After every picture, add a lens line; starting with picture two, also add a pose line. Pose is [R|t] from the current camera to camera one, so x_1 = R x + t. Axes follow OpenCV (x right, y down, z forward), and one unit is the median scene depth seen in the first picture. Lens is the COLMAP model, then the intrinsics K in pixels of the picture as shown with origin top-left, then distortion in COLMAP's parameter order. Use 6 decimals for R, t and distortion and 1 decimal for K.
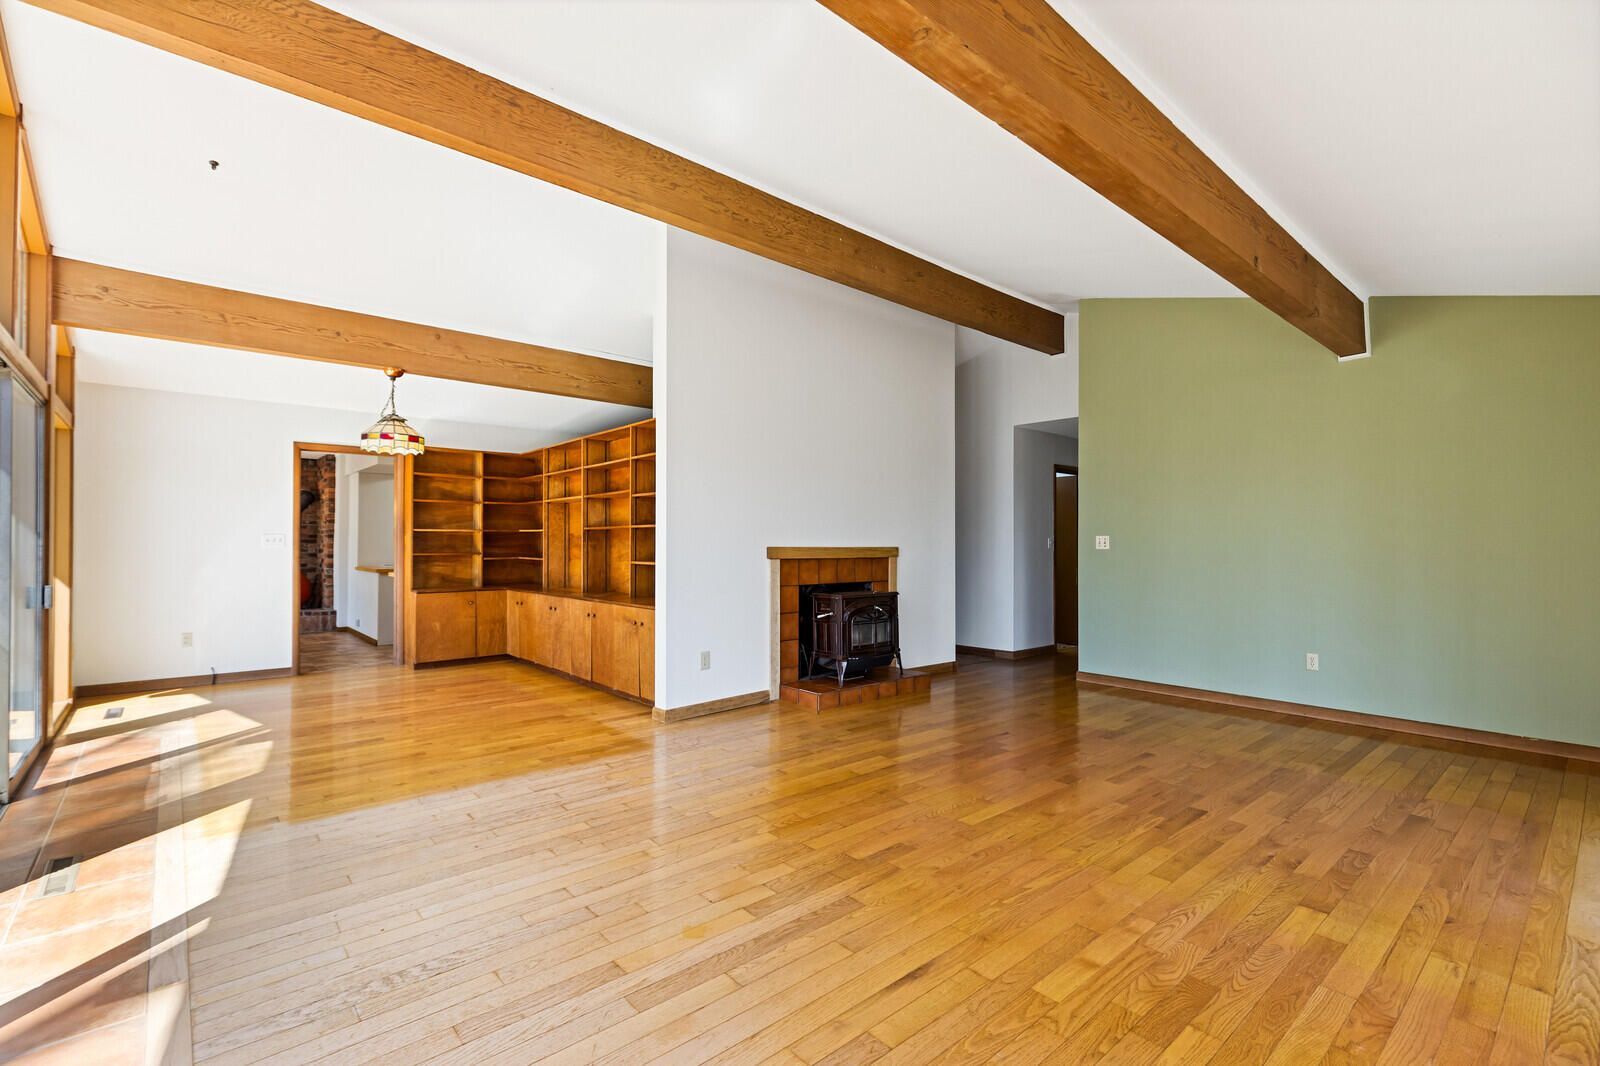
lens RADIAL K [[718.4, 0, 800.0], [0, 718.4, 533.0], [0, 0, 1]] dist [-0.000094, -0.000051]
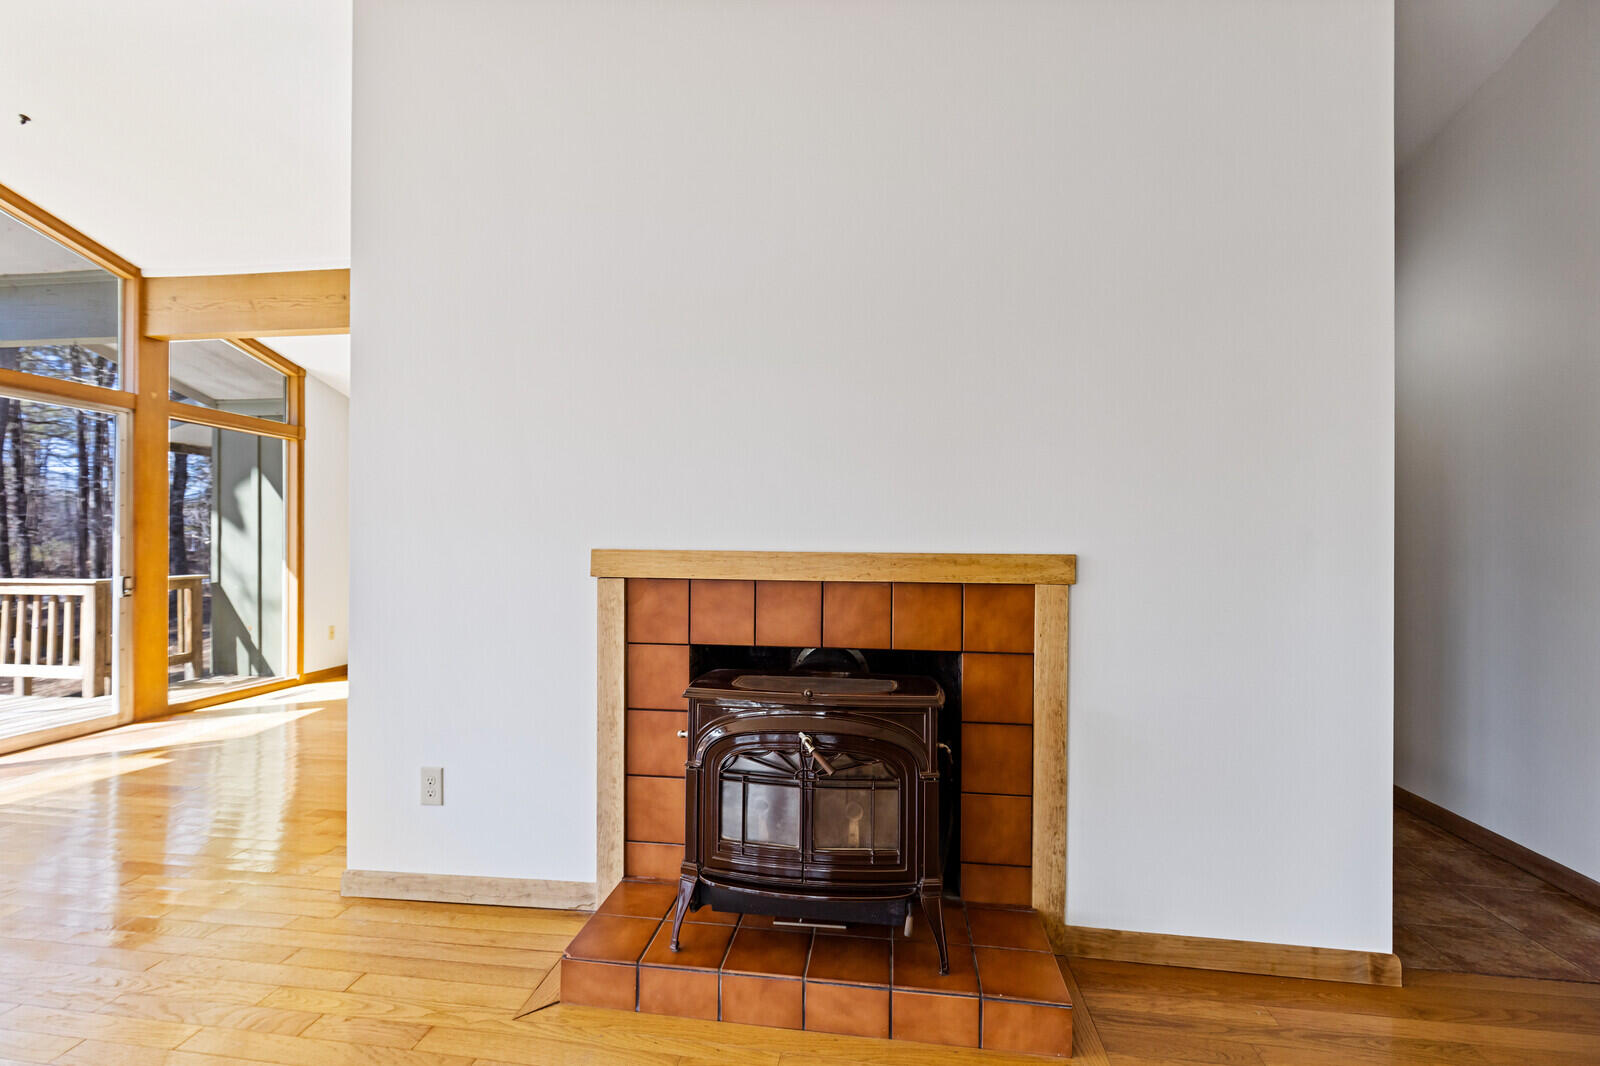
lens RADIAL K [[736.3, 0, 800.0], [0, 736.3, 533.0], [0, 0, 1]] dist [-0.000923, -0.000322]
pose [[0.652650, -0.006554, -0.757631, 0.361807], [0.004191, 0.999979, -0.005040, 0.011969], [0.757648, 0.000114, 0.652663, 0.790519]]
